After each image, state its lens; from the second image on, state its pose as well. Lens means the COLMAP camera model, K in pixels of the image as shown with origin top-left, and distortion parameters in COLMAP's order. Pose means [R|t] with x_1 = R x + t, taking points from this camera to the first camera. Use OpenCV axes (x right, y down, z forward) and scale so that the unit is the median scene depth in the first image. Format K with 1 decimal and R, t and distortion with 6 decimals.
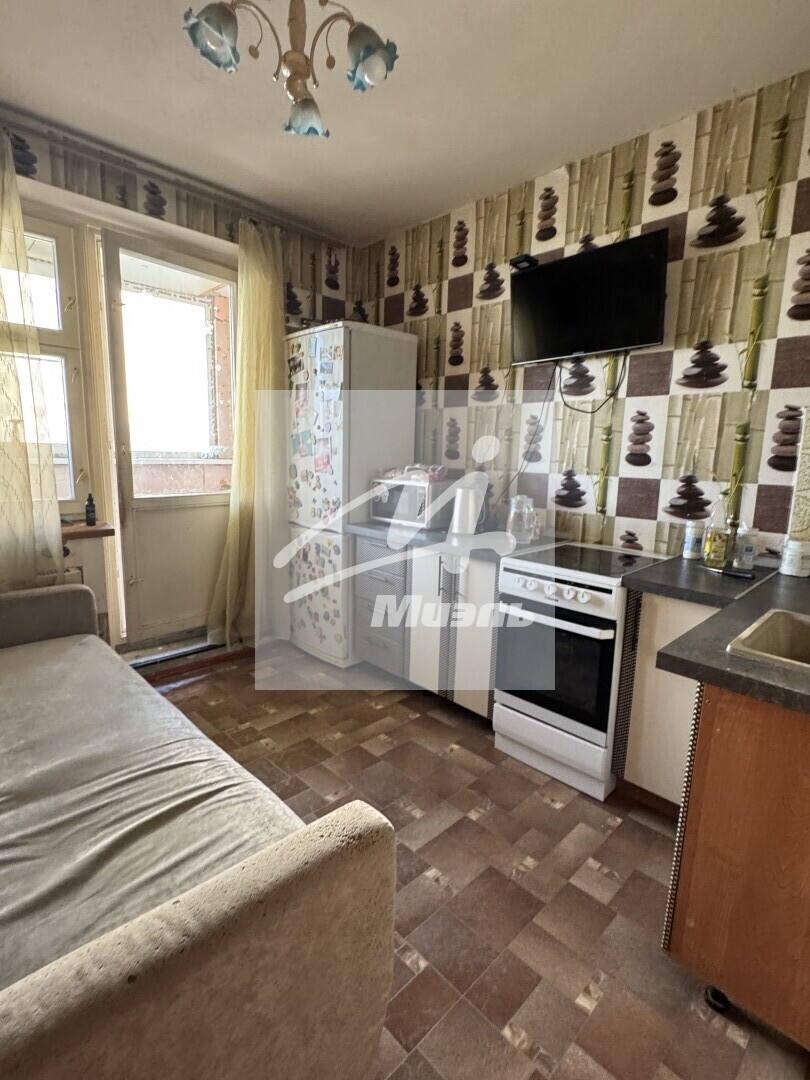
lens RADIAL K [[517.3, 0, 405.7], [0, 517.3, 535.6], [0, 0, 1]] dist [-0.003431, -0.001153]
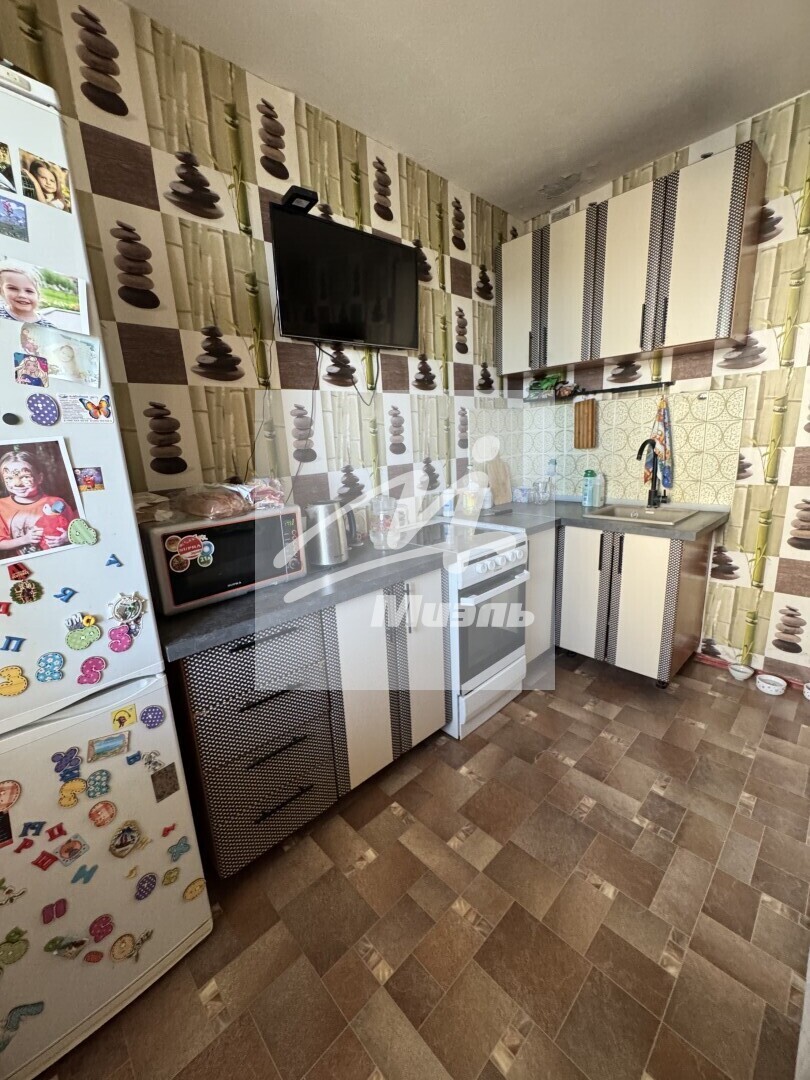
lens RADIAL K [[430.5, 0, 408.8], [0, 430.5, 538.2], [0, 0, 1]] dist [-0.005391, 0.000631]
pose [[0.014859, -0.249048, 0.968377, -0.500666], [0.211070, 0.947441, 0.240425, -0.171438], [-0.977358, 0.200823, 0.066644, 0.888915]]
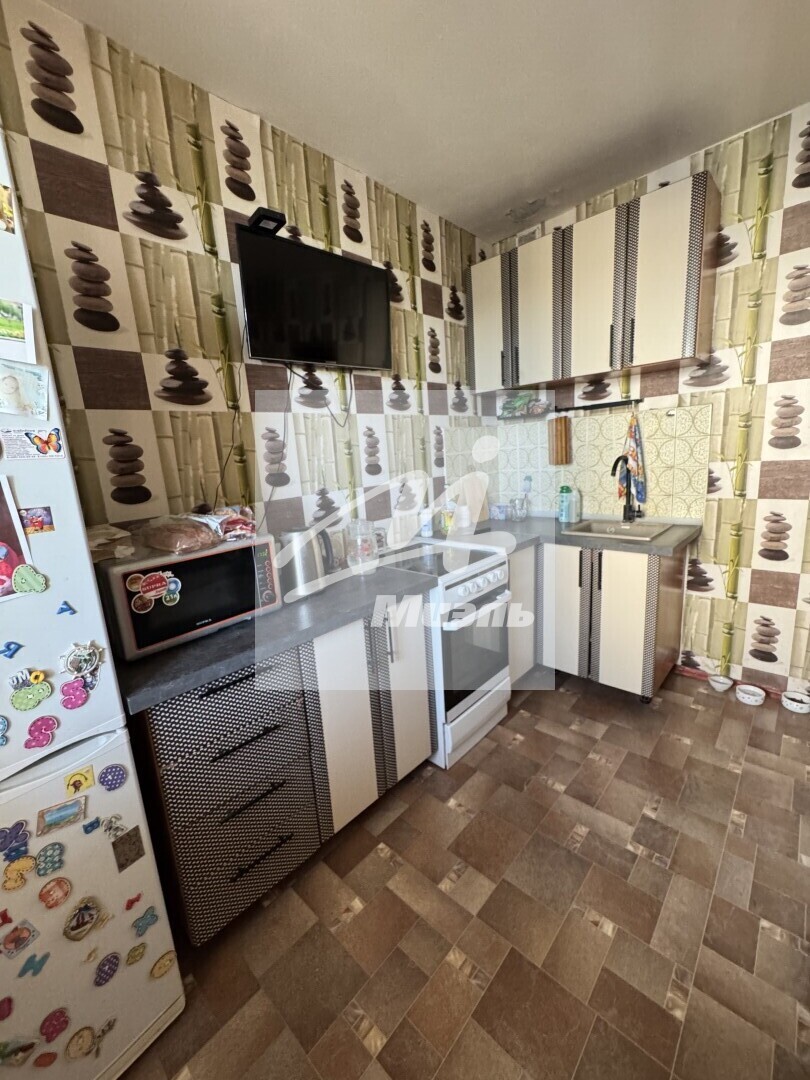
lens RADIAL K [[430.5, 0, 408.3], [0, 430.5, 538.1], [0, 0, 1]] dist [-0.005391, 0.000631]
pose [[-0.044092, -0.217130, 0.975146, -0.478449], [0.225968, 0.948631, 0.221444, -0.183437], [-0.973136, 0.230116, 0.007237, 0.890380]]
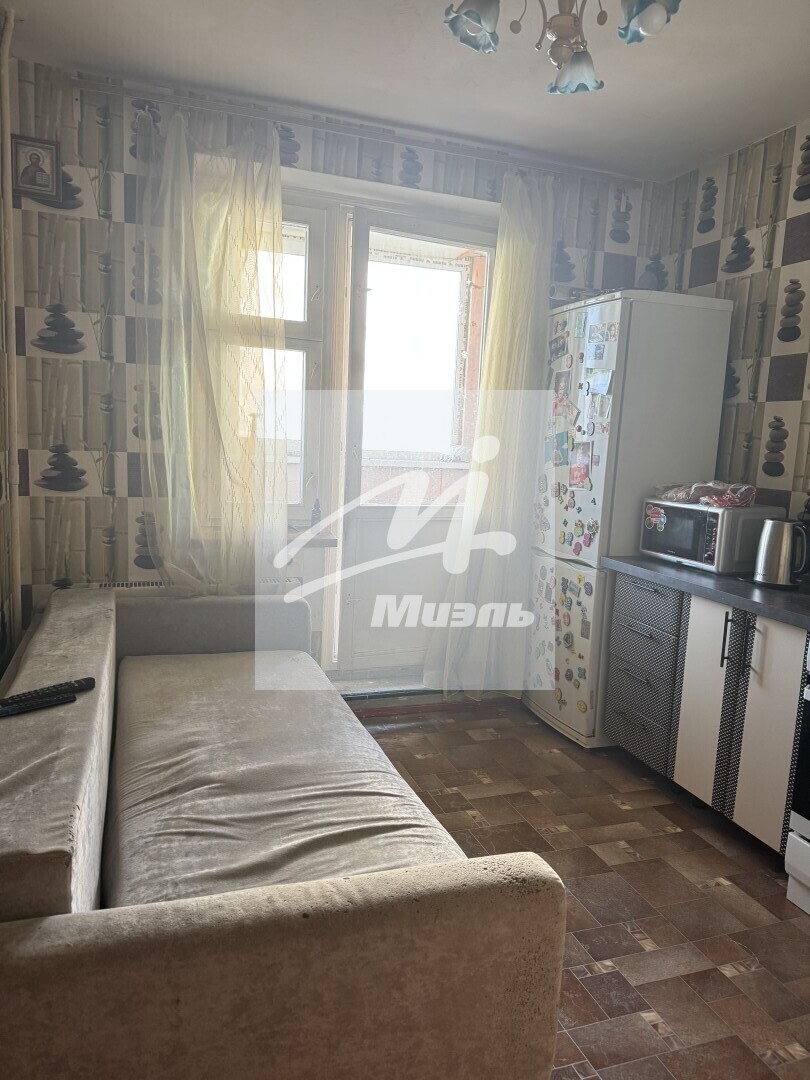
lens RADIAL K [[744.4, 0, 401.2], [0, 744.4, 540.0], [0, 0, 1]] dist [0.040788, -0.028993]
pose [[0.905190, 0.076161, -0.418128, 0.083437], [-0.091809, 0.995624, -0.017405, 0.000322], [0.414973, 0.054143, 0.908221, -0.135989]]
